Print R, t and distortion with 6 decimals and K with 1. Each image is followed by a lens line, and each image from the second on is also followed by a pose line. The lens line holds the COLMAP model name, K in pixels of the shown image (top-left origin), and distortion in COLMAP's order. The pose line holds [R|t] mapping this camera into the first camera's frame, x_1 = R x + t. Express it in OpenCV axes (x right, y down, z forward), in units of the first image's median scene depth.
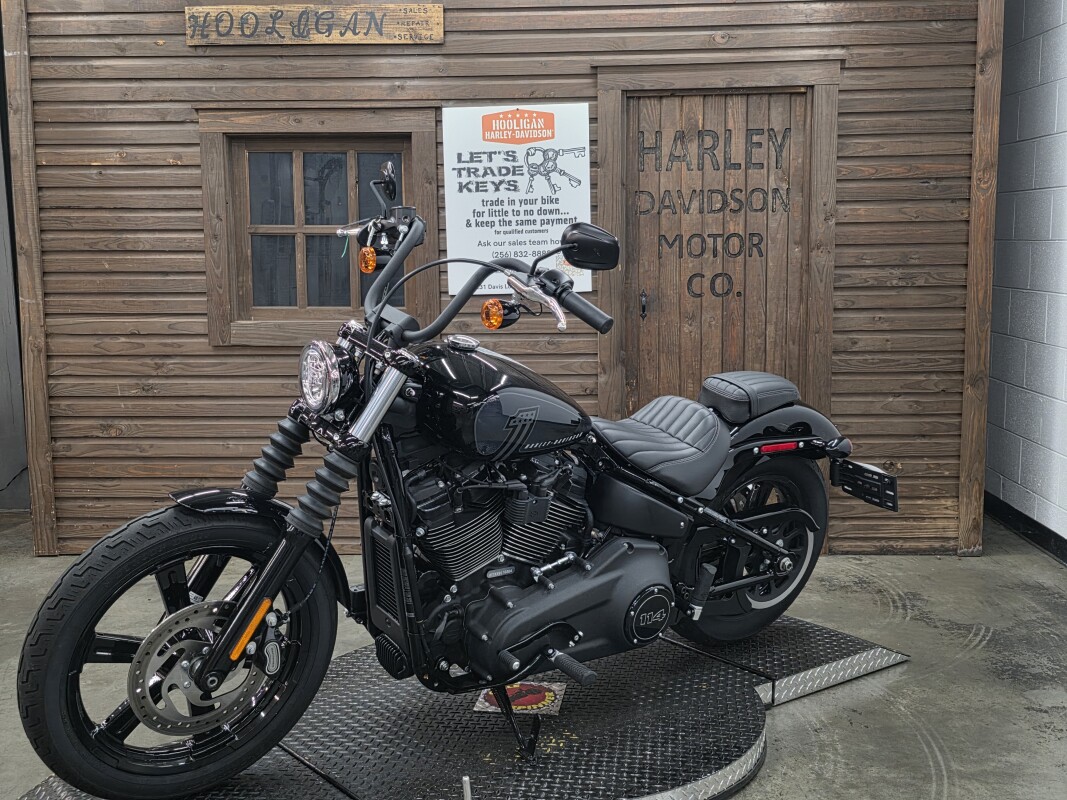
lens RADIAL K [[1219.9, 0, 534.2], [0, 1219.9, 386.6], [0, 0, 1]] dist [0.043670, 0.000000]
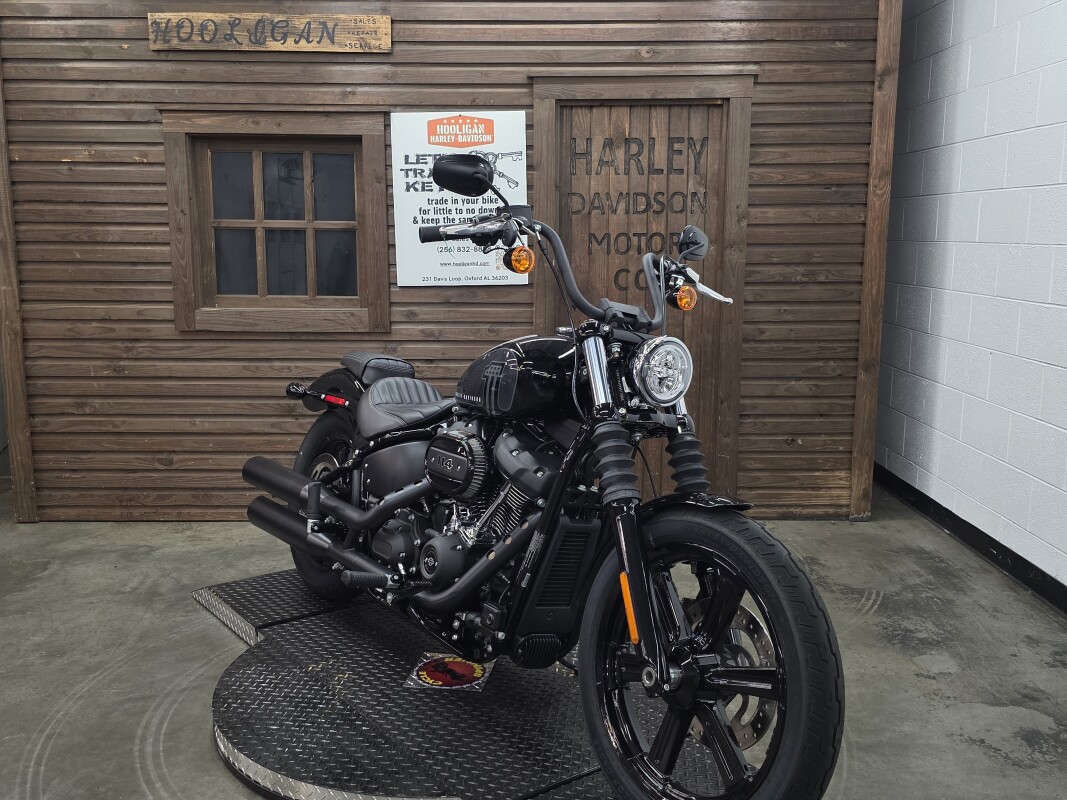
lens RADIAL K [[1003.4, 0, 538.2], [0, 1003.4, 396.8], [0, 0, 1]] dist [0.035524, 0.000000]
pose [[0.999057, 0.003757, 0.043252, 0.017931], [-0.005530, 0.999146, 0.040945, -0.013499], [-0.043062, -0.041145, 0.998225, 0.091217]]
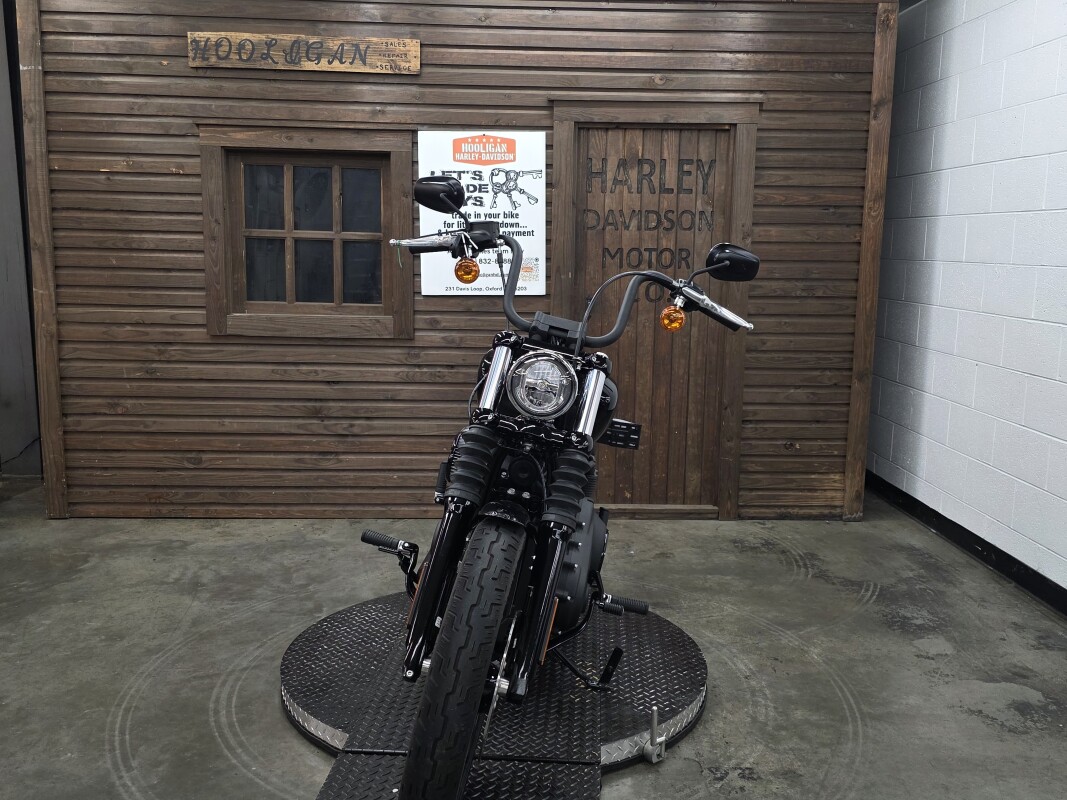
lens RADIAL K [[1003.4, 0, 547.6], [0, 1003.4, 396.6], [0, 0, 1]] dist [0.035524, 0.000000]
pose [[0.996370, 0.013750, 0.084009, -0.029845], [-0.016281, 0.999432, 0.029519, -0.009171], [-0.083555, -0.030780, 0.996028, 0.042618]]
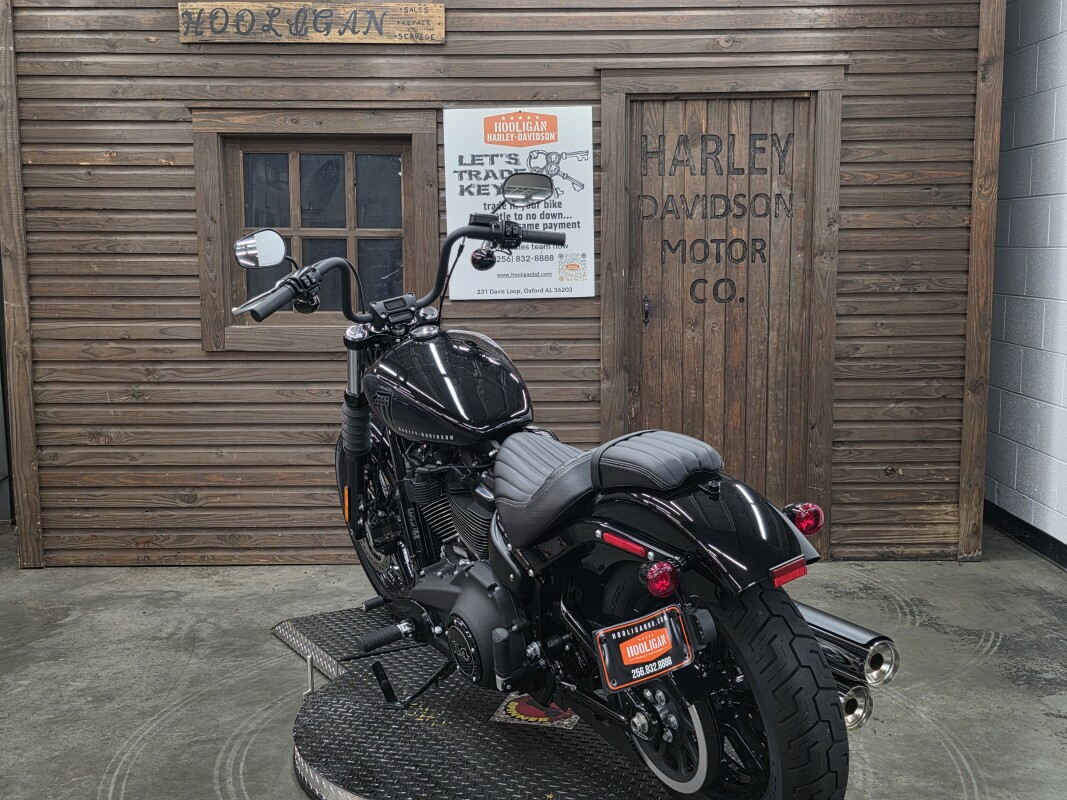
lens RADIAL K [[1219.9, 0, 553.8], [0, 1219.9, 392.5], [0, 0, 1]] dist [0.043670, 0.000000]
pose [[0.998985, -0.000634, 0.045043, -0.030765], [0.000658, 1.000000, -0.000527, 0.000270], [-0.045042, 0.000556, 0.998985, 0.013532]]
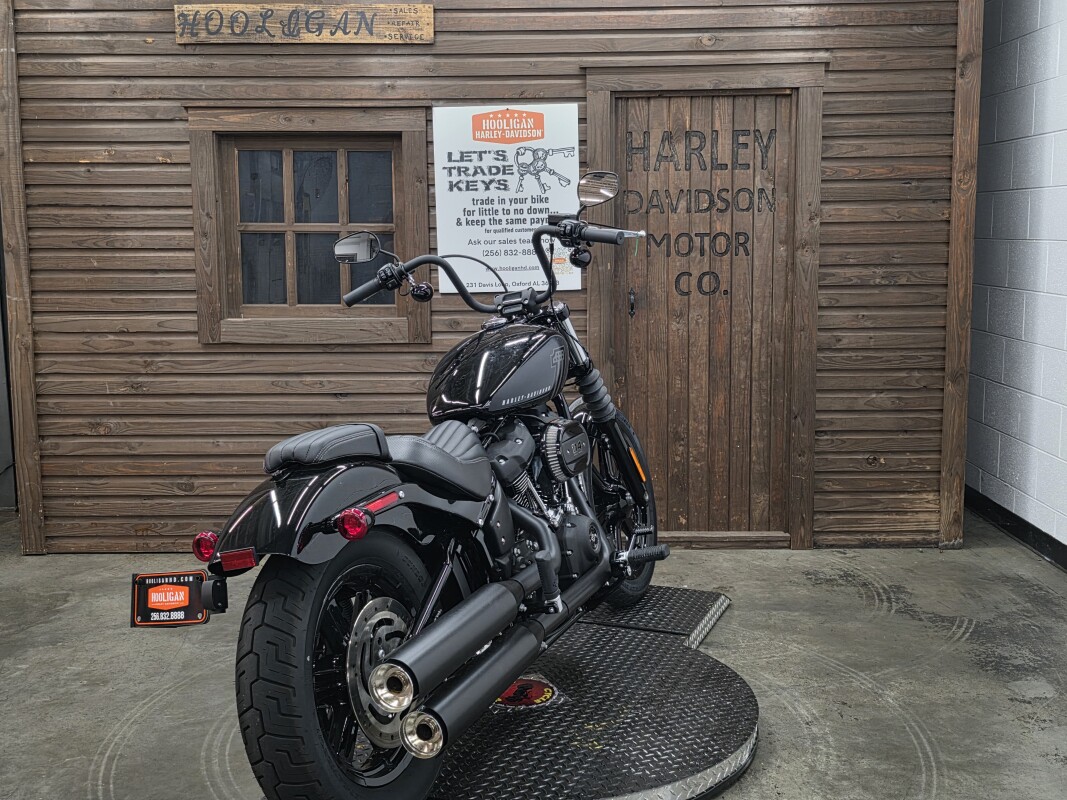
lens RADIAL K [[1219.9, 0, 548.5], [0, 1219.9, 376.9], [0, 0, 1]] dist [0.043670, 0.000000]
pose [[0.999496, -0.001838, 0.031701, -0.012042], [0.001827, 0.999998, 0.000369, -0.006135], [-0.031701, -0.000311, 0.999497, -0.009653]]
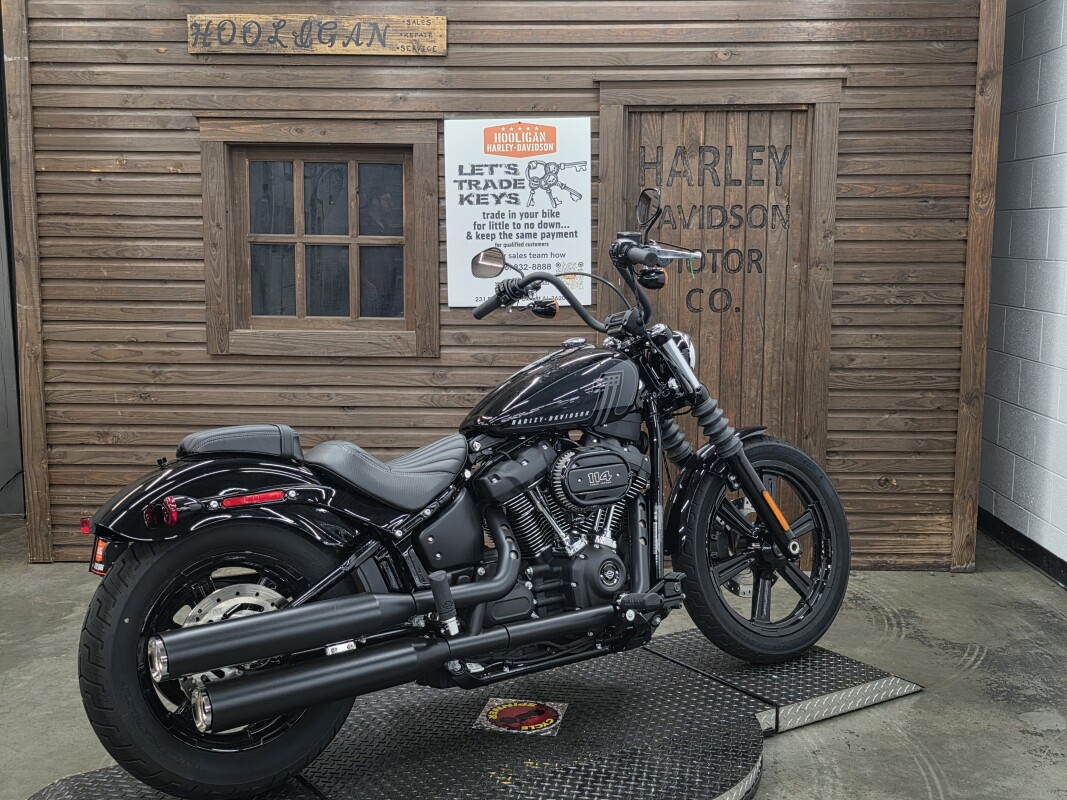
lens RADIAL K [[1219.9, 0, 537.0], [0, 1219.9, 389.3], [0, 0, 1]] dist [0.043670, 0.000000]
pose [[0.999838, 0.012197, 0.013259, -0.009926], [-0.012265, 0.999912, 0.005045, -0.013489], [-0.013196, -0.005206, 0.999899, -0.001936]]
